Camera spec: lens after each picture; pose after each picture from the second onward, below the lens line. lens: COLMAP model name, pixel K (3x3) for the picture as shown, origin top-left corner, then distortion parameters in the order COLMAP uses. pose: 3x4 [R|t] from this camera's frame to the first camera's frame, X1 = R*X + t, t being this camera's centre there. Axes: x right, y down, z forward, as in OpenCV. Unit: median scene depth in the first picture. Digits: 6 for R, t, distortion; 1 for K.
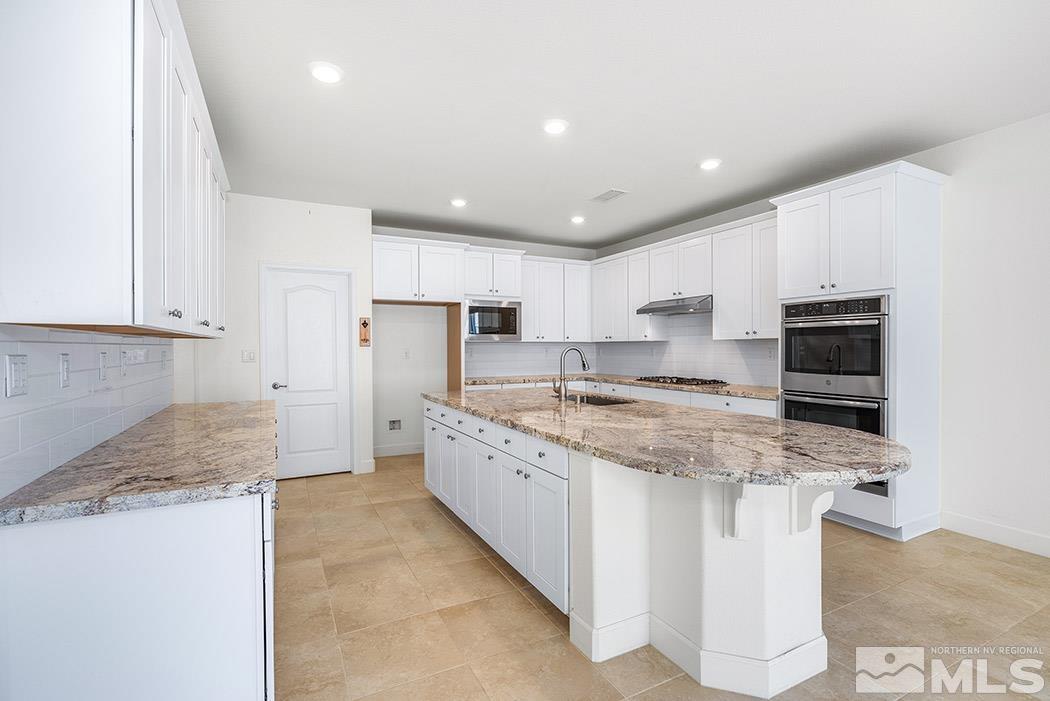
lens RADIAL K [[478.7, 0, 521.8], [0, 478.7, 348.8], [0, 0, 1]] dist [-0.001224, 0.000527]
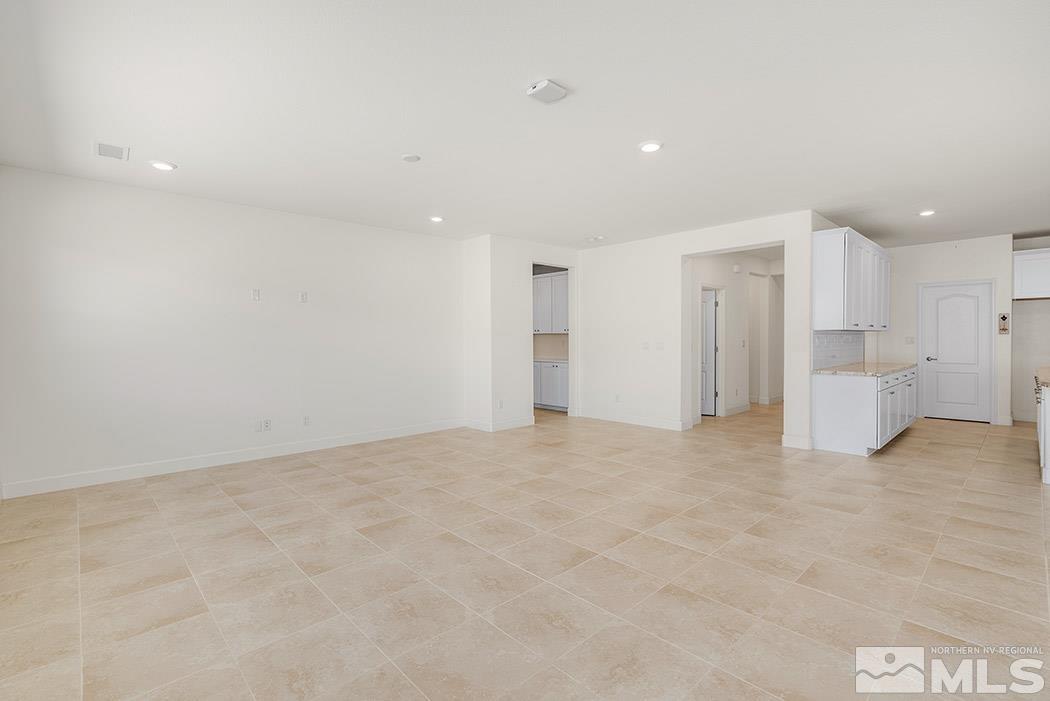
lens RADIAL K [[478.7, 0, 521.8], [0, 478.7, 348.8], [0, 0, 1]] dist [-0.001224, 0.000527]
pose [[0.278430, 0.018680, -0.960275, 0.686936], [0.002882, 0.999790, 0.020285, 0.006354], [0.960452, -0.008416, 0.278318, -0.810052]]
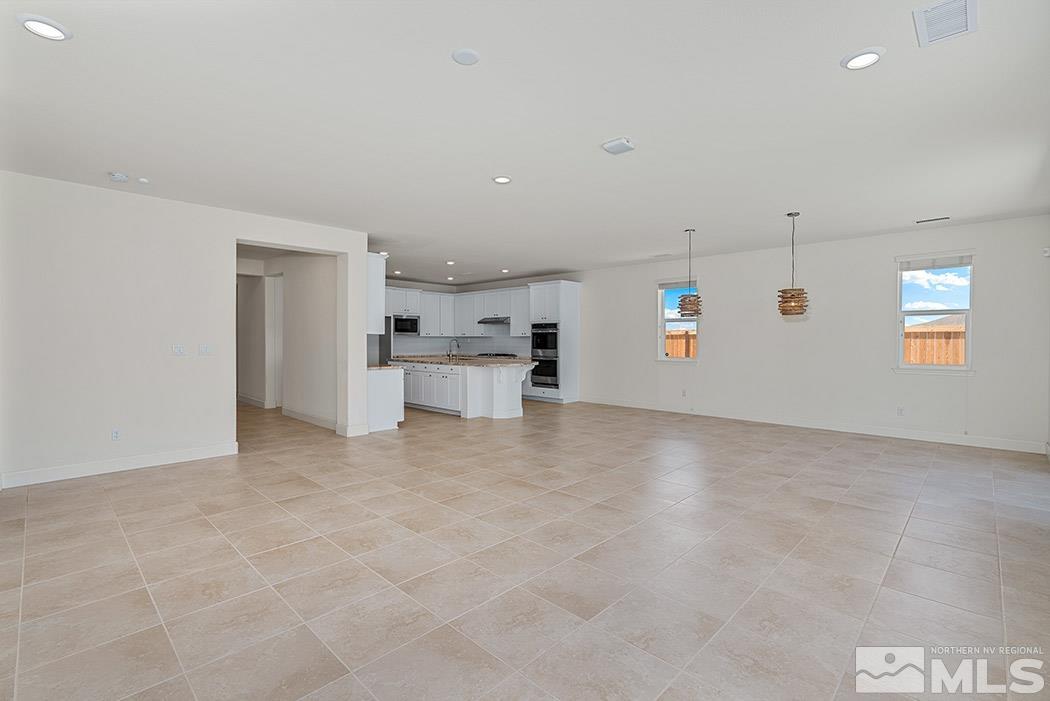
lens RADIAL K [[478.7, 0, 521.8], [0, 478.7, 348.8], [0, 0, 1]] dist [-0.001224, 0.000527]
pose [[0.945373, 0.000074, 0.325992, -0.326591], [-0.004919, 0.999889, 0.014038, 0.008892], [-0.325955, -0.014875, 0.945268, -1.305357]]
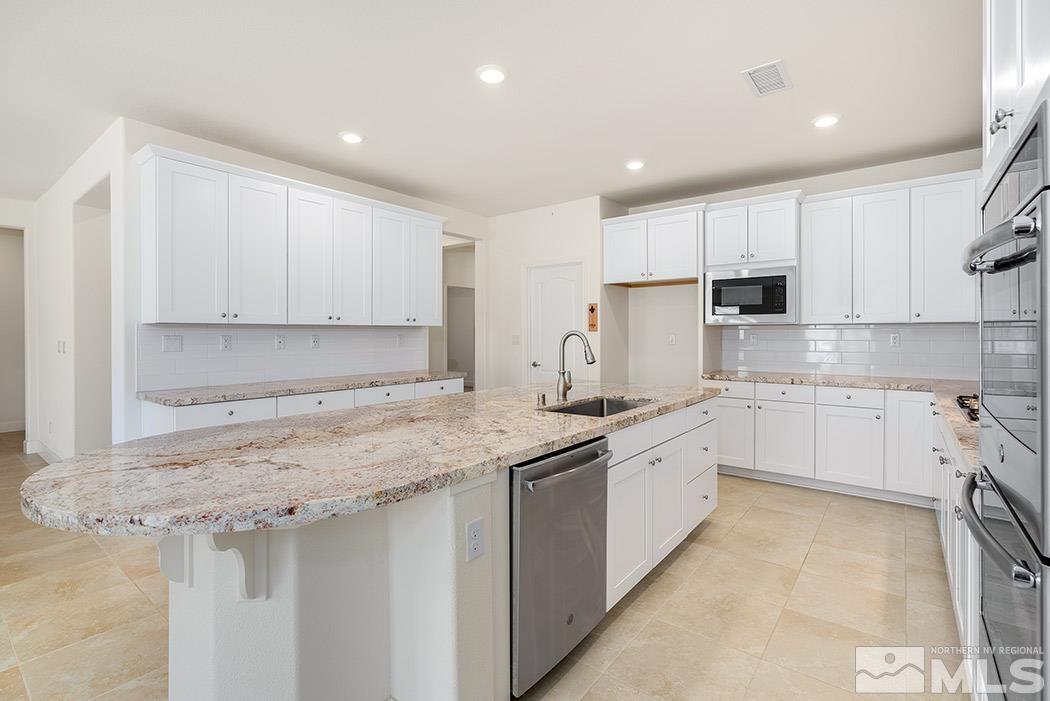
lens RADIAL K [[484.7, 0, 522.1], [0, 484.7, 333.2], [0, 0, 1]] dist [-0.002227, 0.000099]
pose [[0.414802, -0.001407, -0.909910, 0.625536], [-0.001845, 0.999995, -0.002388, 0.001888], [0.909910, 0.002669, 0.414798, 0.481065]]
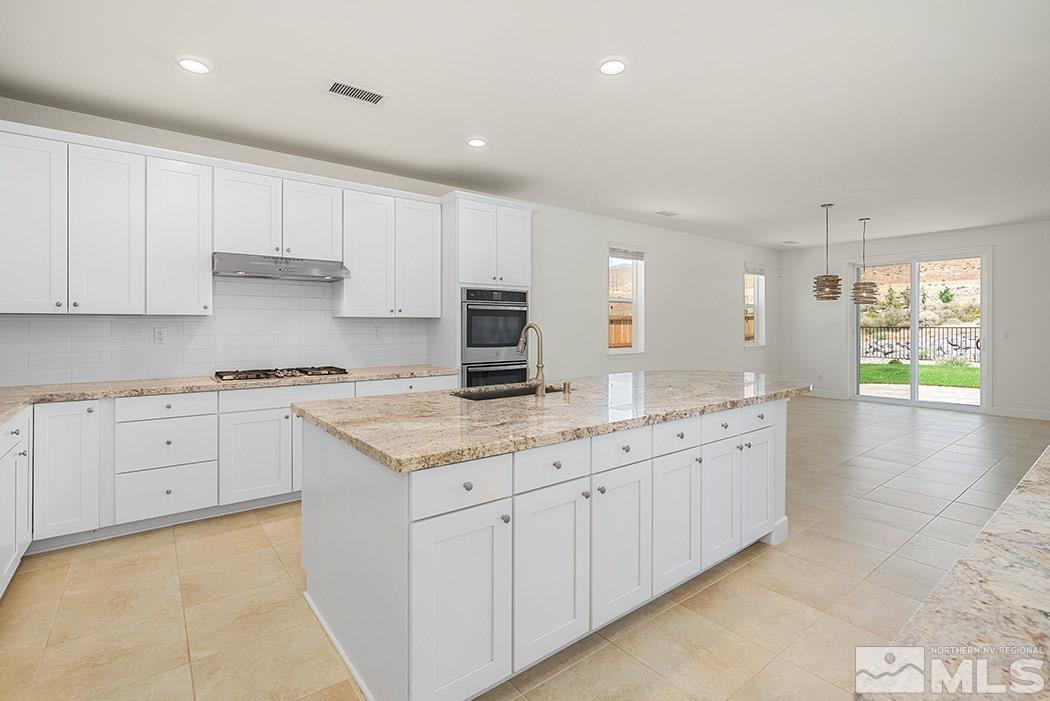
lens RADIAL K [[484.7, 0, 522.1], [0, 484.7, 333.2], [0, 0, 1]] dist [-0.002227, 0.000099]
pose [[-0.182574, -0.007766, 0.983161, -0.516234], [0.005511, 0.999945, 0.008922, 0.003971], [-0.983177, 0.007047, -0.182521, 0.919827]]
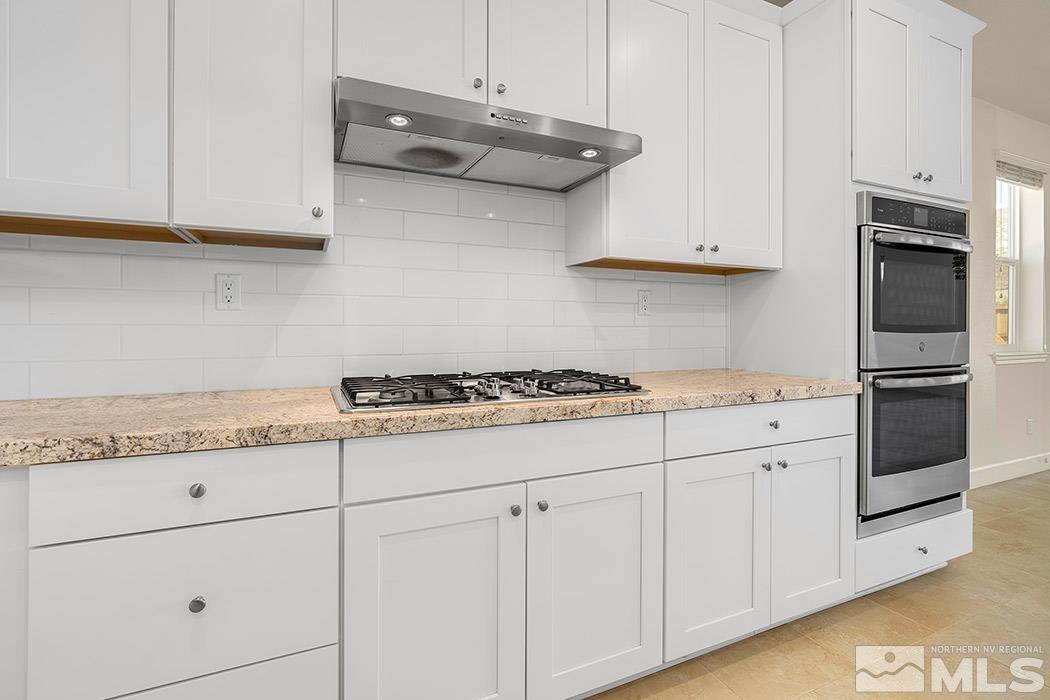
lens RADIAL K [[478.5, 0, 525.0], [0, 478.5, 333.8], [0, 0, 1]] dist [-0.001187, 0.000061]
pose [[0.047241, -0.000490, 0.998883, 0.040114], [0.003592, 0.999993, 0.000321, 0.041366], [-0.998877, 0.003573, 0.047243, 1.130428]]
